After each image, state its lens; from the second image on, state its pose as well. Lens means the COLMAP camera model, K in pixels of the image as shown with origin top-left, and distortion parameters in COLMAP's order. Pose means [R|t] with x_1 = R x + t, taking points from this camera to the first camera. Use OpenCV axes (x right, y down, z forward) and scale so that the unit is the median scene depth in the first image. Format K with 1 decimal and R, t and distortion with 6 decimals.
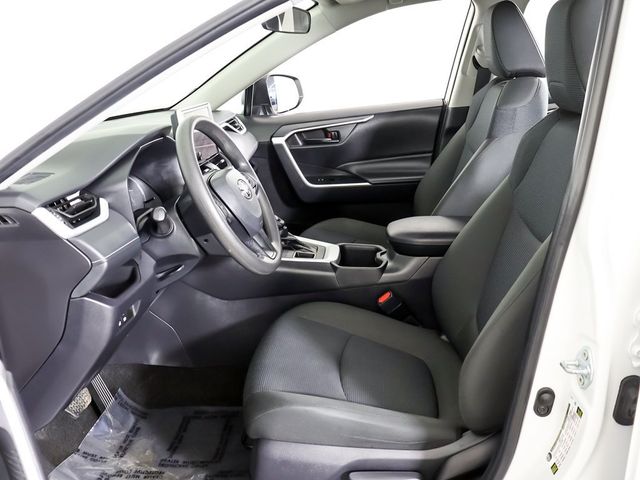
lens RADIAL K [[612.8, 0, 323.6], [0, 612.8, 239.7], [0, 0, 1]] dist [-0.003490, 0.000000]
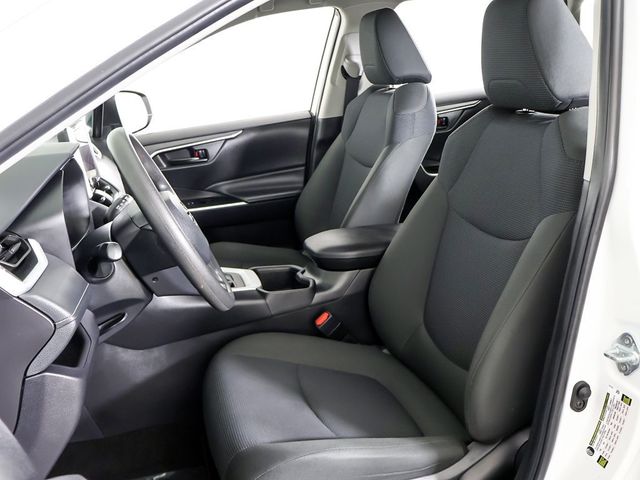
lens RADIAL K [[612.8, 0, 320.6], [0, 612.8, 240.5], [0, 0, 1]] dist [-0.003490, 0.000000]
pose [[0.938122, -0.103568, 0.330457, -0.188420], [0.115116, 0.993231, -0.015512, -0.008899], [-0.326613, 0.052593, 0.943694, 0.113124]]
